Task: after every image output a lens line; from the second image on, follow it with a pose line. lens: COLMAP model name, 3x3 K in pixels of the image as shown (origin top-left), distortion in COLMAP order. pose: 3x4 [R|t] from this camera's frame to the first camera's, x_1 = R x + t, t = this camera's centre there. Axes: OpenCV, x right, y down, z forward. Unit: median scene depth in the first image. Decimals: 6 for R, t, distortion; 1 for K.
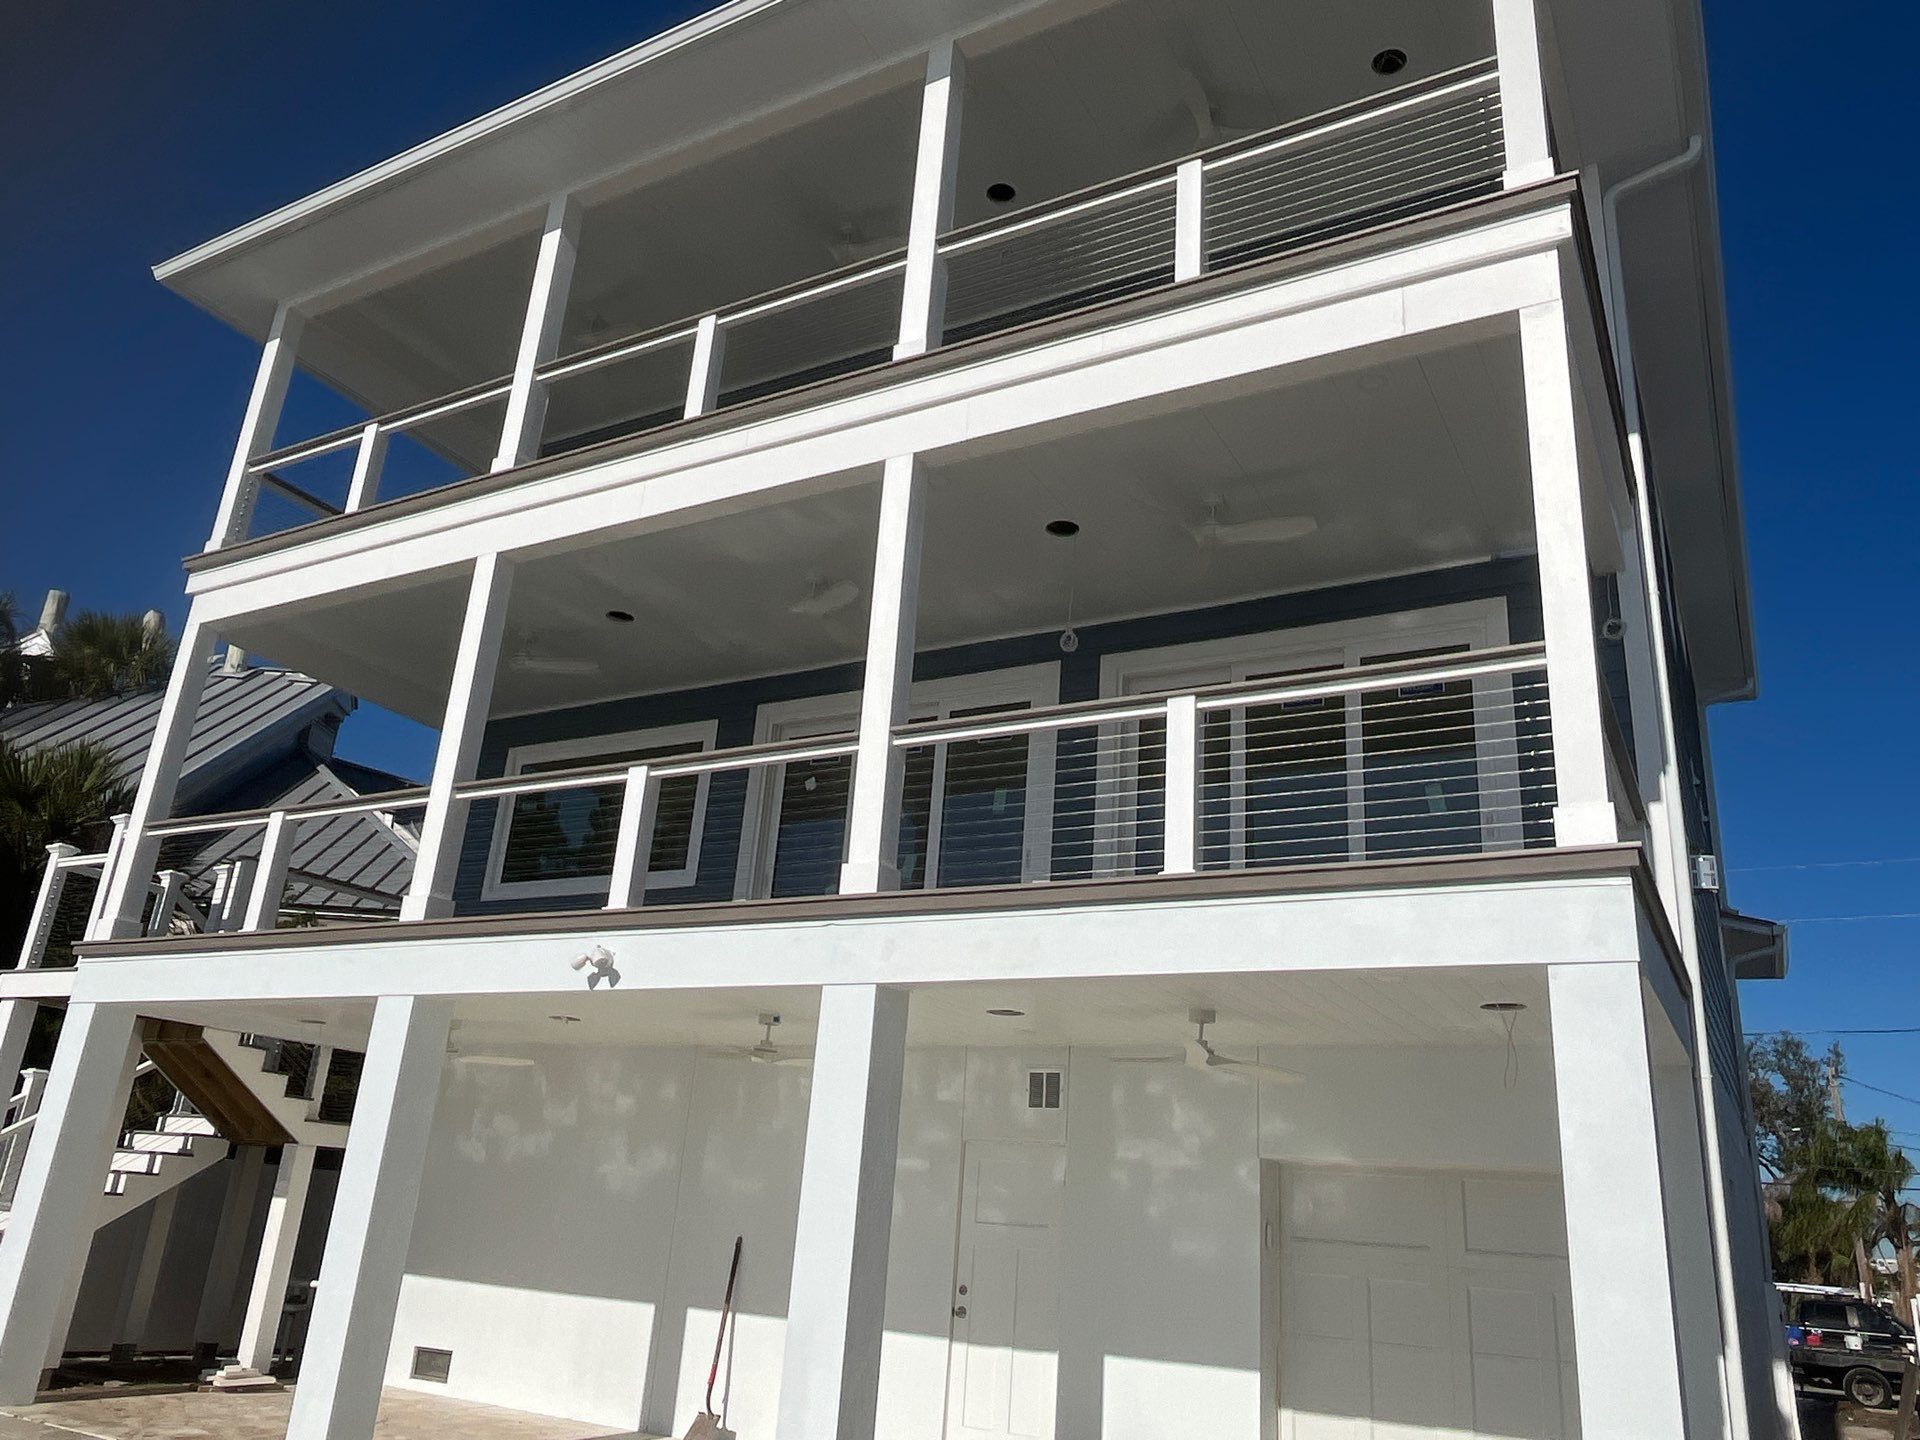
lens RADIAL K [[1411.8, 0, 960.0], [0, 1411.8, 720.0], [0, 0, 1]] dist [0.002456, 0.002343]
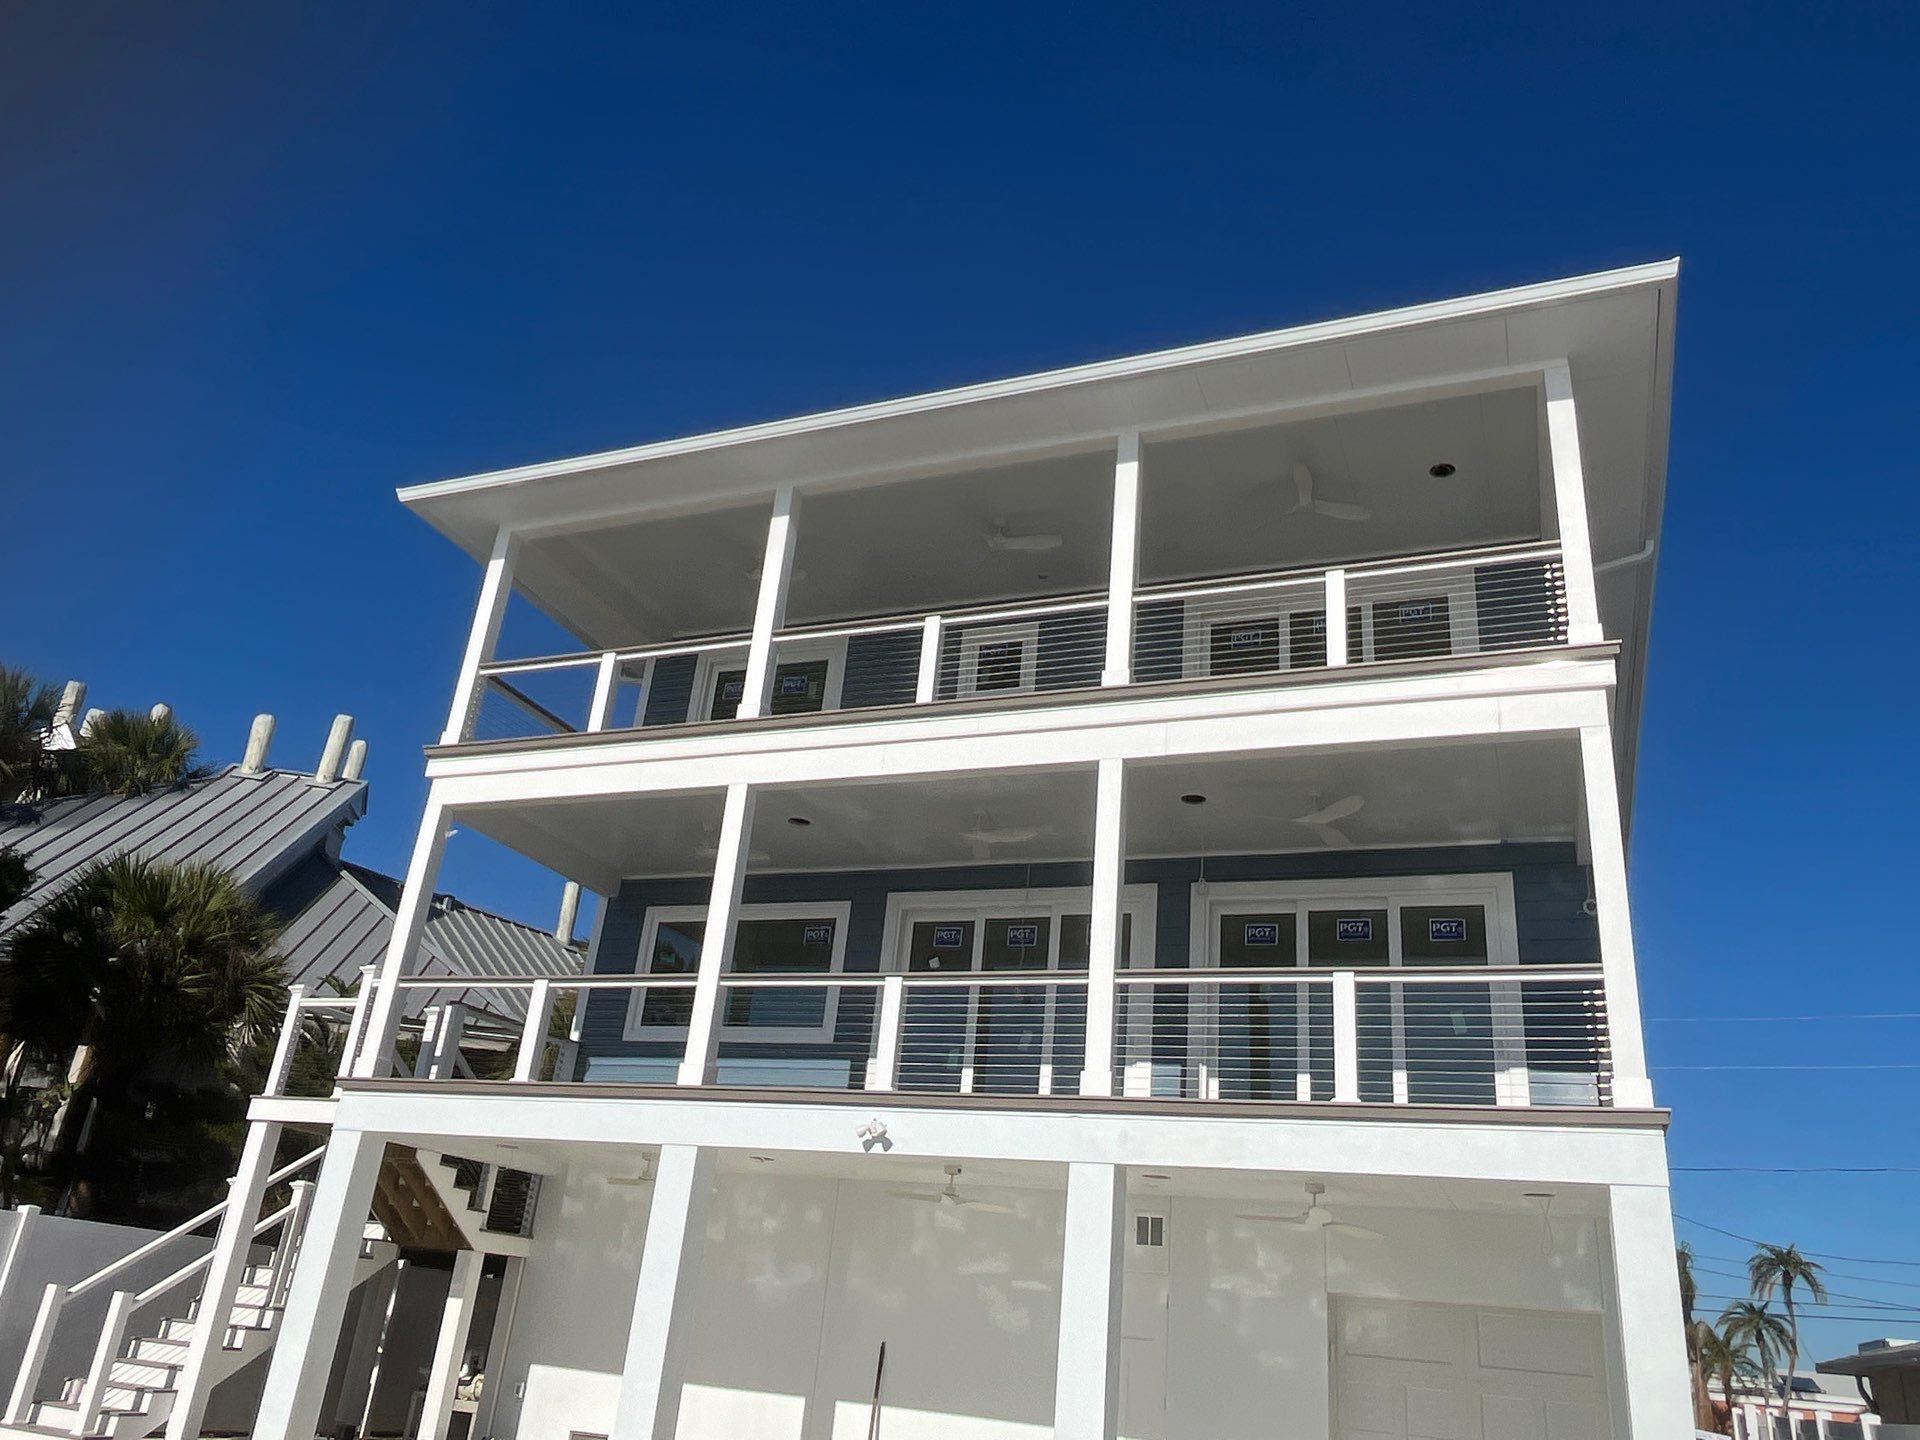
lens RADIAL K [[1411.8, 0, 960.0], [0, 1411.8, 720.0], [0, 0, 1]] dist [0.002456, 0.002343]
pose [[0.991235, 0.069419, 0.112402, -0.268860], [-0.063011, 0.996232, -0.059598, -0.105980], [-0.116115, 0.051993, 0.991874, -0.259462]]
